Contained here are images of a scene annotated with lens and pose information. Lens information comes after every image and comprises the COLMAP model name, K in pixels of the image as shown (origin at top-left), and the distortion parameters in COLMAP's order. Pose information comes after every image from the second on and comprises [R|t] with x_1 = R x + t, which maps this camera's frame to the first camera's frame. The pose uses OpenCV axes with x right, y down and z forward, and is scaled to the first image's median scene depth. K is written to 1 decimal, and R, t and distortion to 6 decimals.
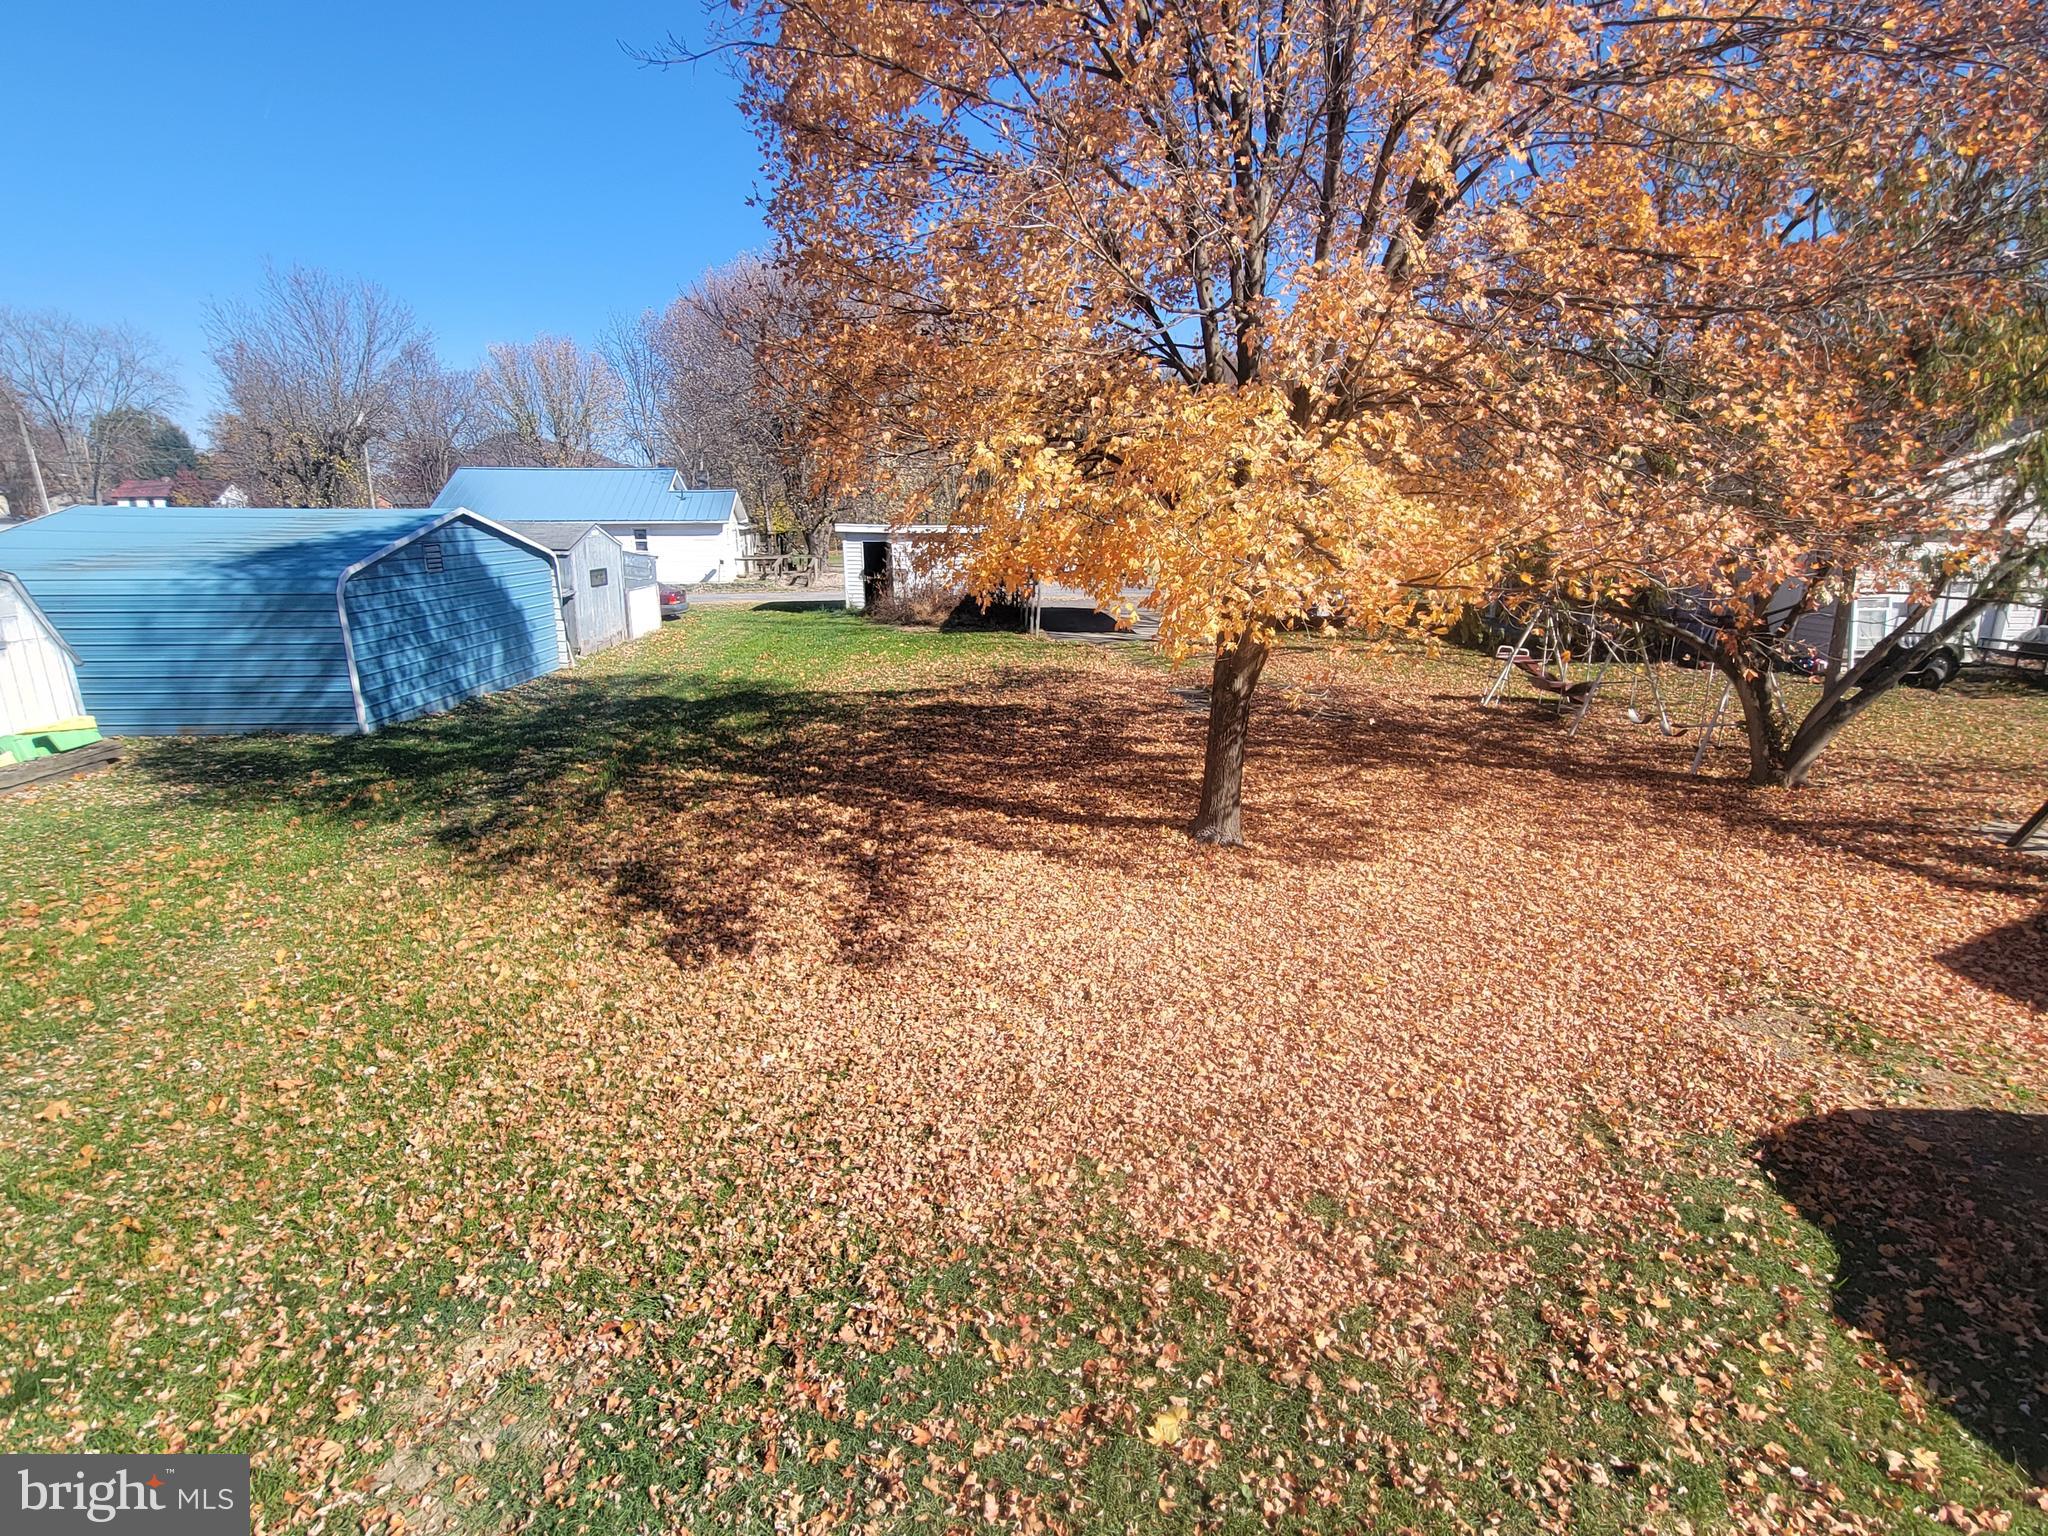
lens RADIAL K [[1020.5, 0, 1031.2], [0, 1020.5, 773.3], [0, 0, 1]] dist [-0.001683, -0.000452]
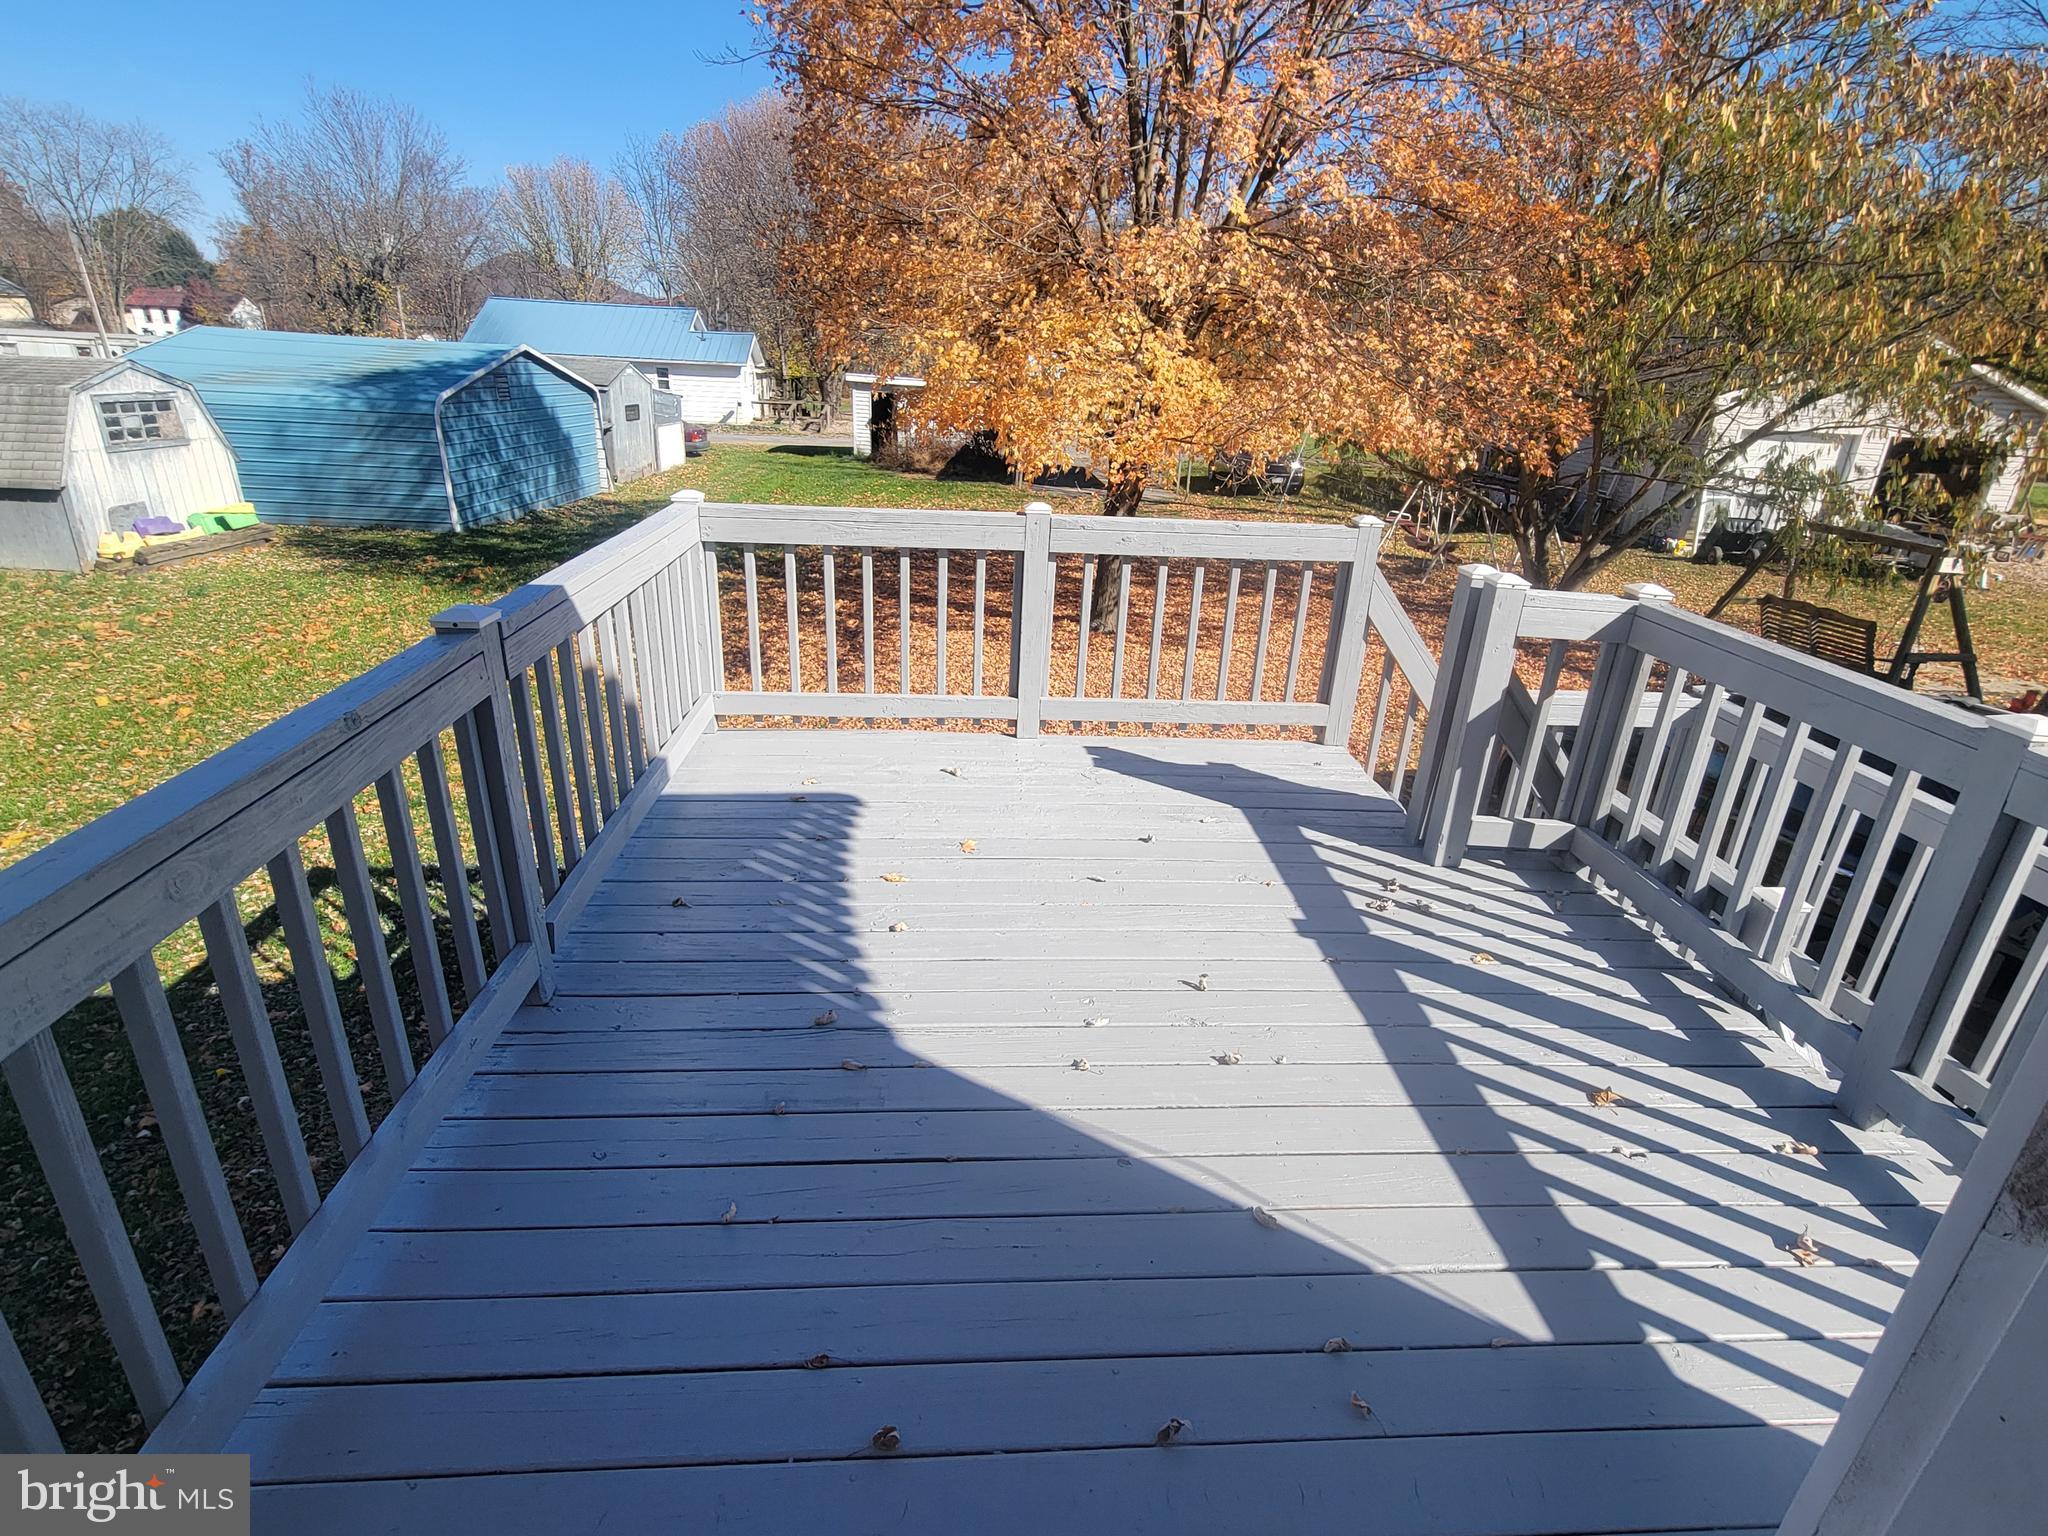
lens RADIAL K [[1020.5, 0, 1031.2], [0, 1020.5, 773.3], [0, 0, 1]] dist [-0.001683, -0.000452]
pose [[0.998539, 0.053870, -0.004123, 0.045381], [-0.052895, 0.990301, 0.128477, 0.037835], [0.011004, -0.128071, 0.991704, -0.179098]]
